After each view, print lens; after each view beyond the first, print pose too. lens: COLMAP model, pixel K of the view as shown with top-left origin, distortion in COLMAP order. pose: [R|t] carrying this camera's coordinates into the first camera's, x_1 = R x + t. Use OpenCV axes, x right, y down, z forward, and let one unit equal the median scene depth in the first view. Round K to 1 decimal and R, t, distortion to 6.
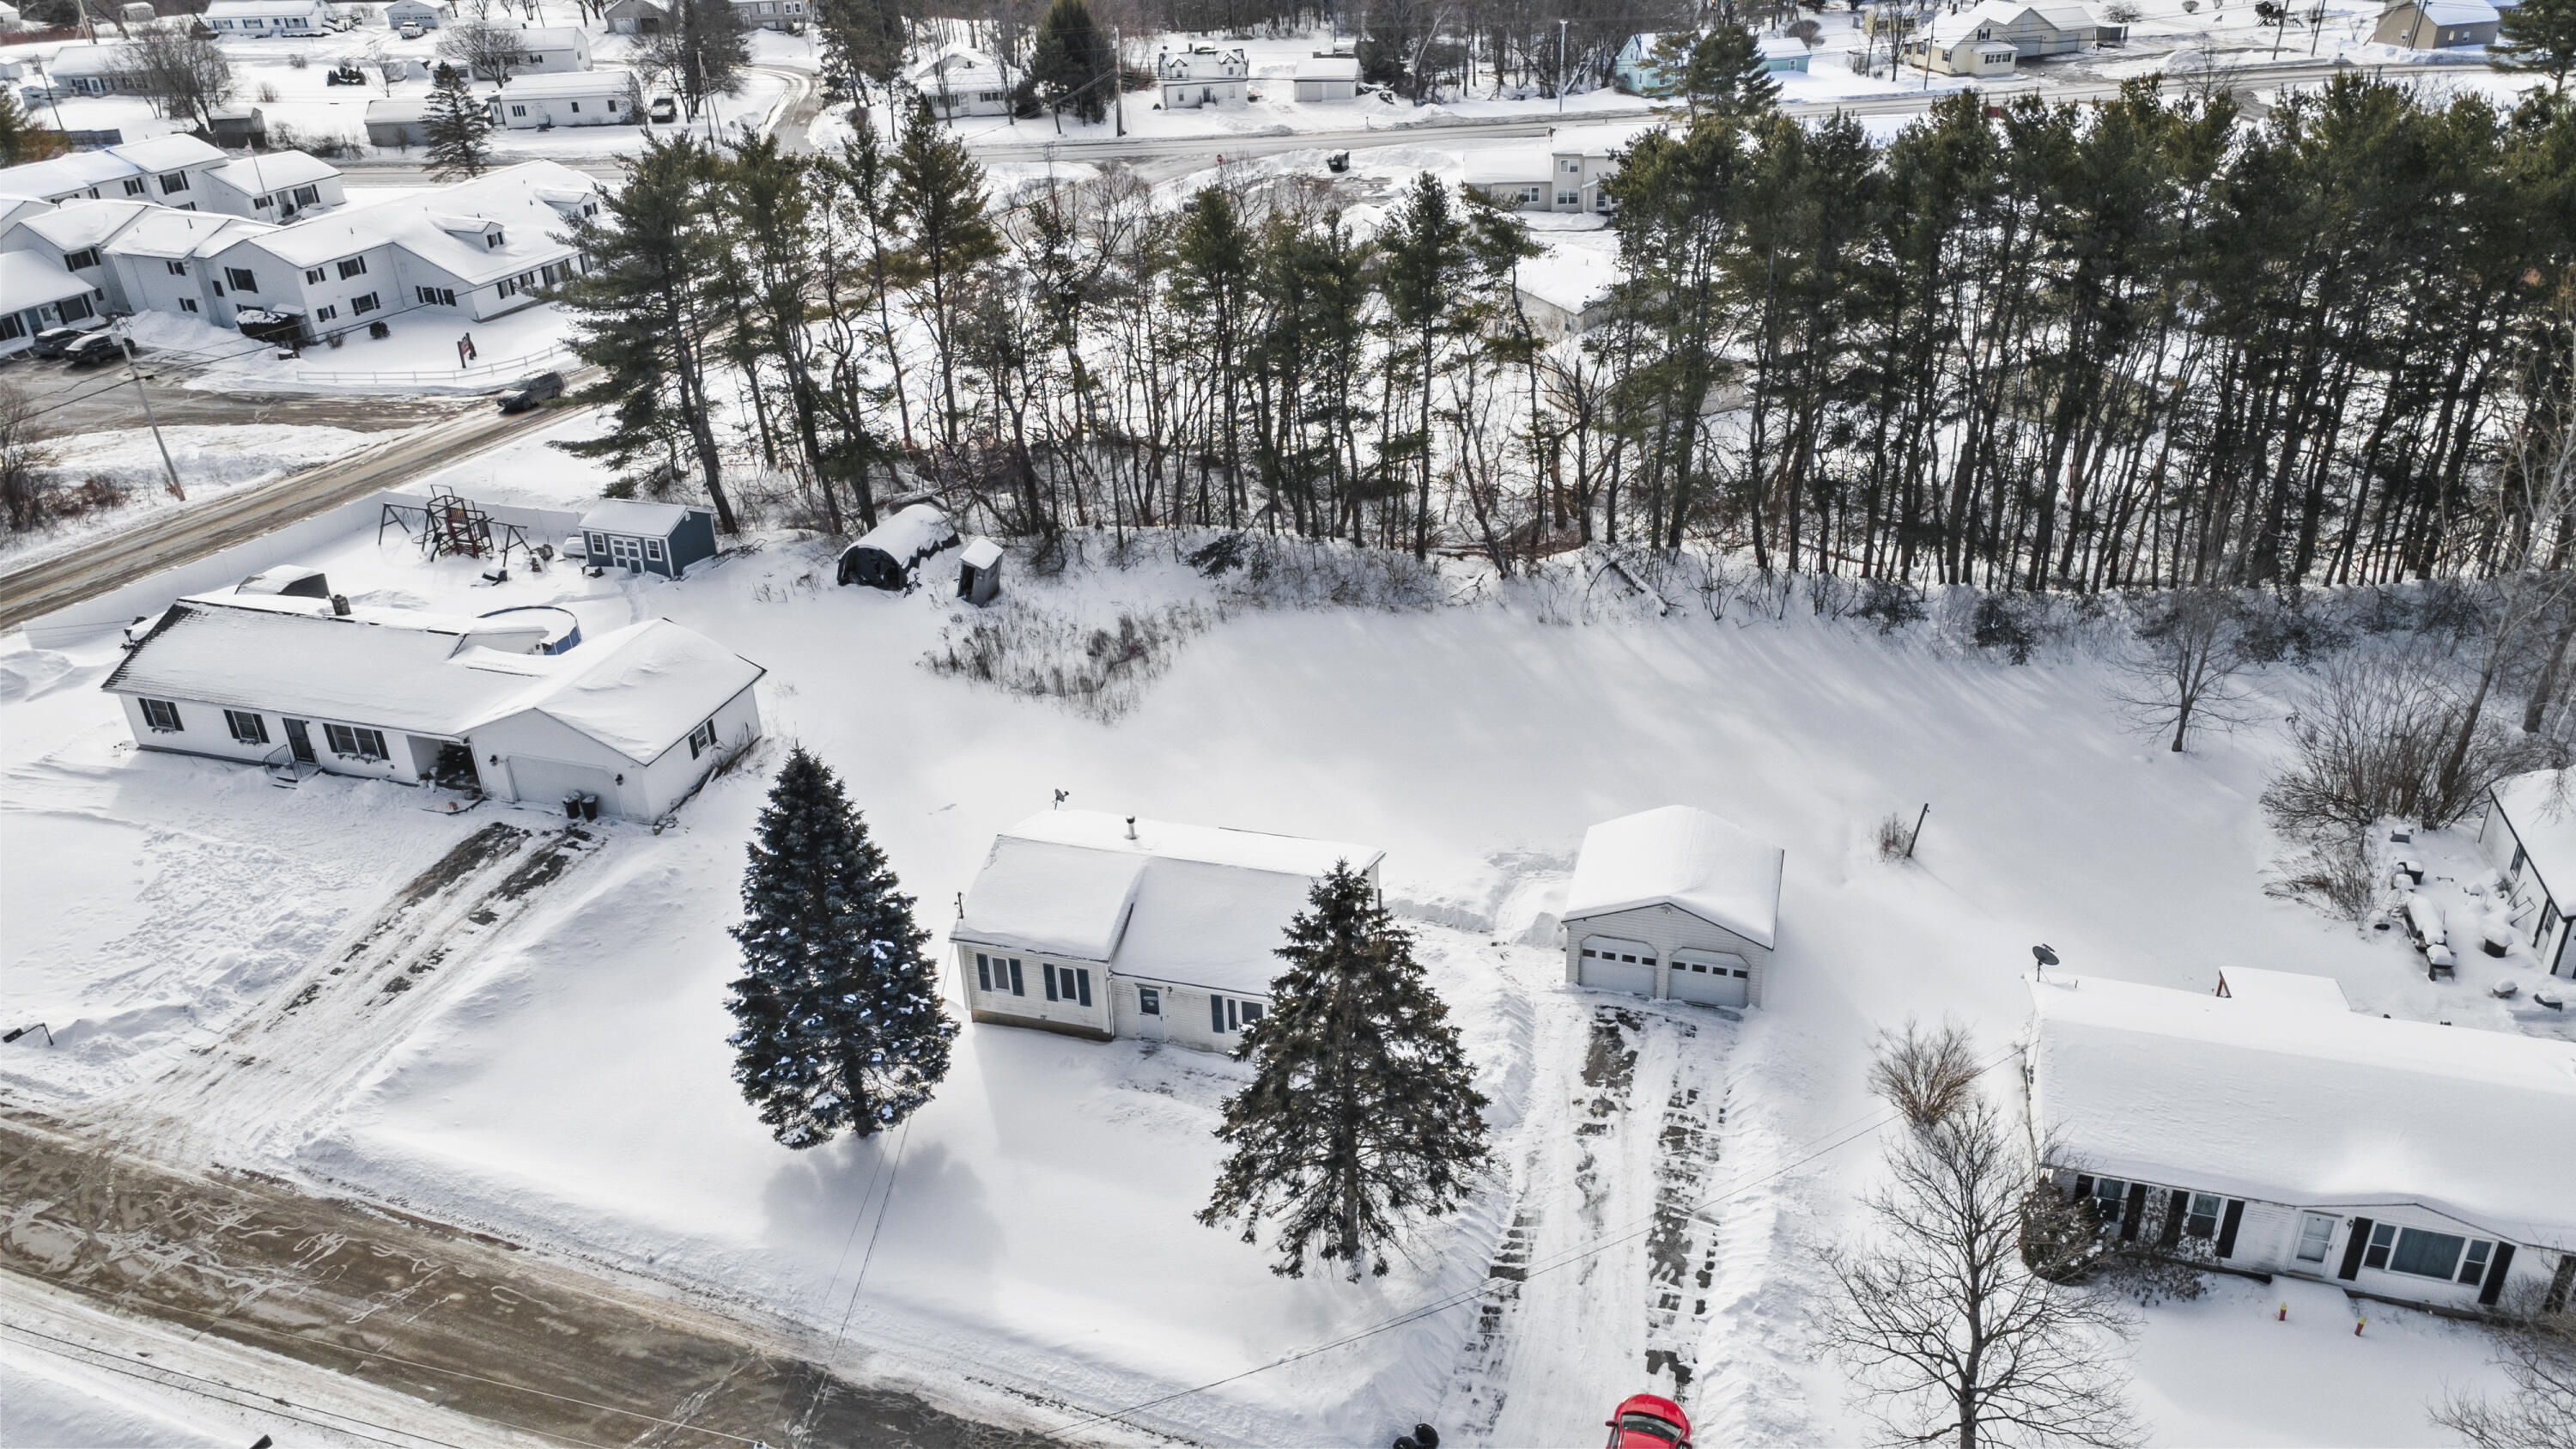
lens RADIAL K [[1906.8, 0, 1233.8], [0, 1906.8, 810.4], [0, 0, 1]] dist [0.035415, 0.017777]
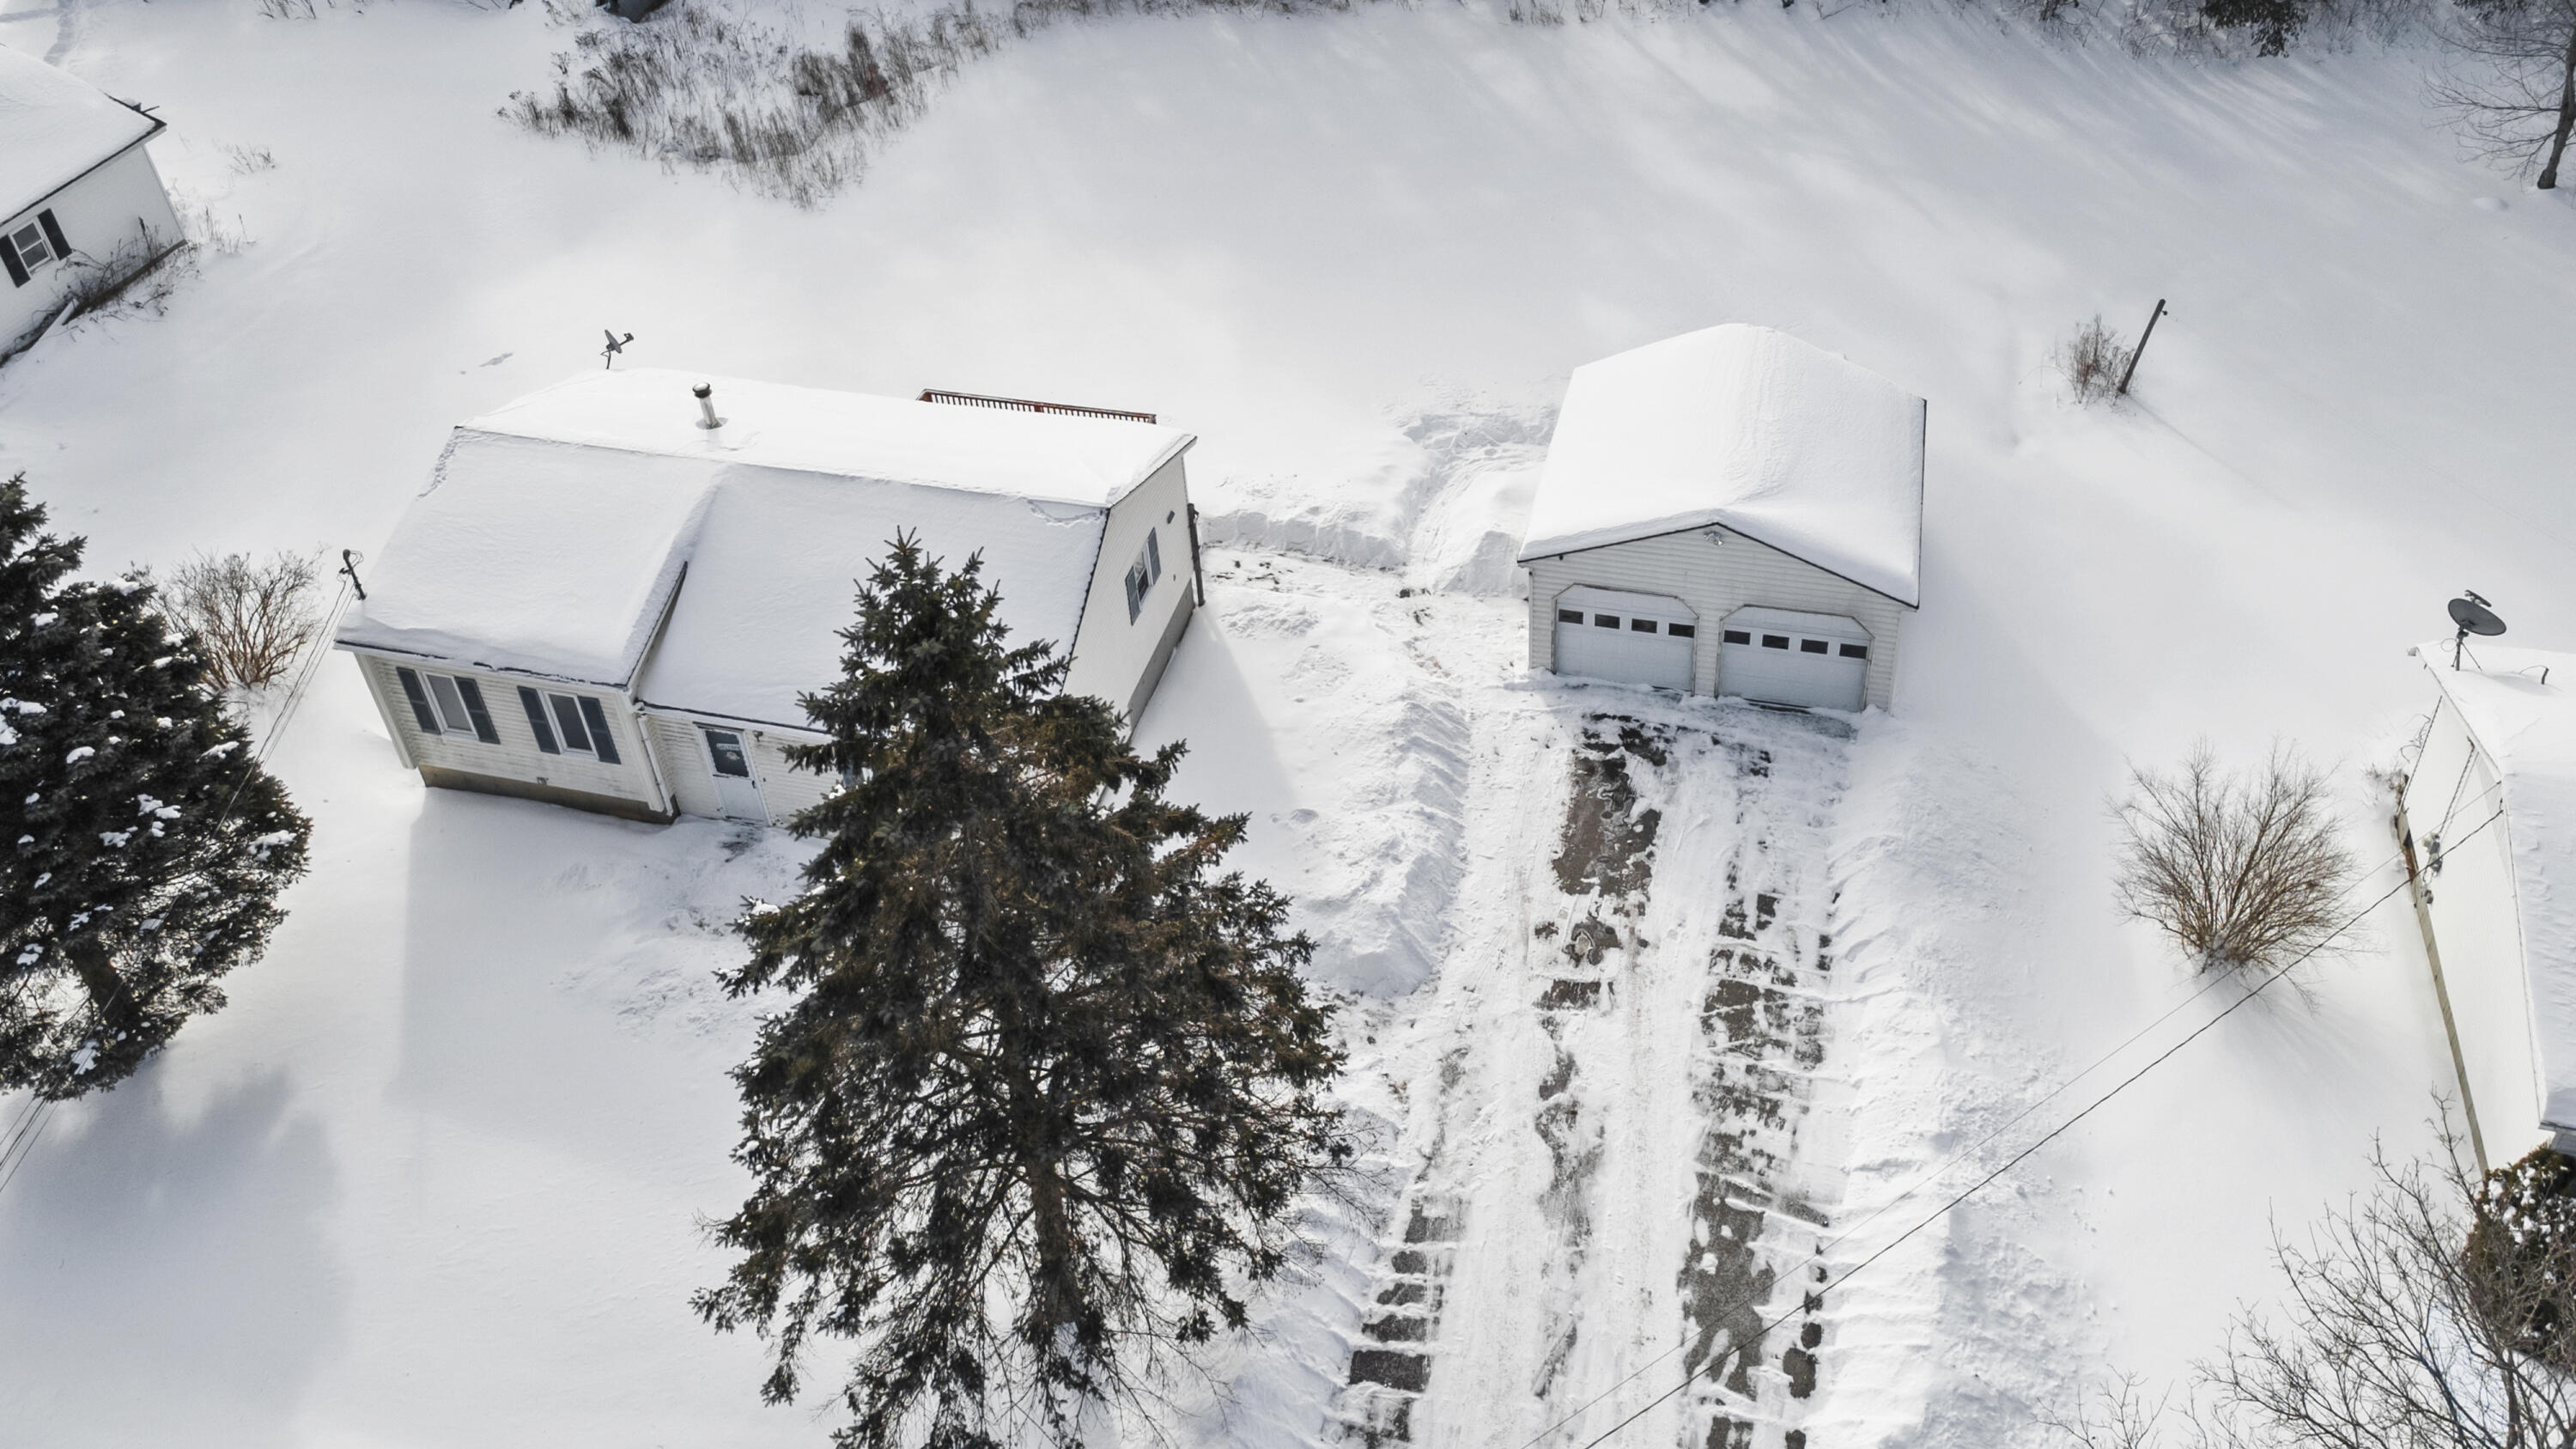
lens RADIAL K [[1906.8, 0, 1306.1], [0, 1906.8, 714.1], [0, 0, 1]] dist [0.035415, 0.017777]
pose [[0.998955, -0.039524, 0.022943, 0.100140], [0.033763, 0.976613, 0.212338, -0.015185], [-0.030799, -0.211341, 0.976927, 0.482380]]
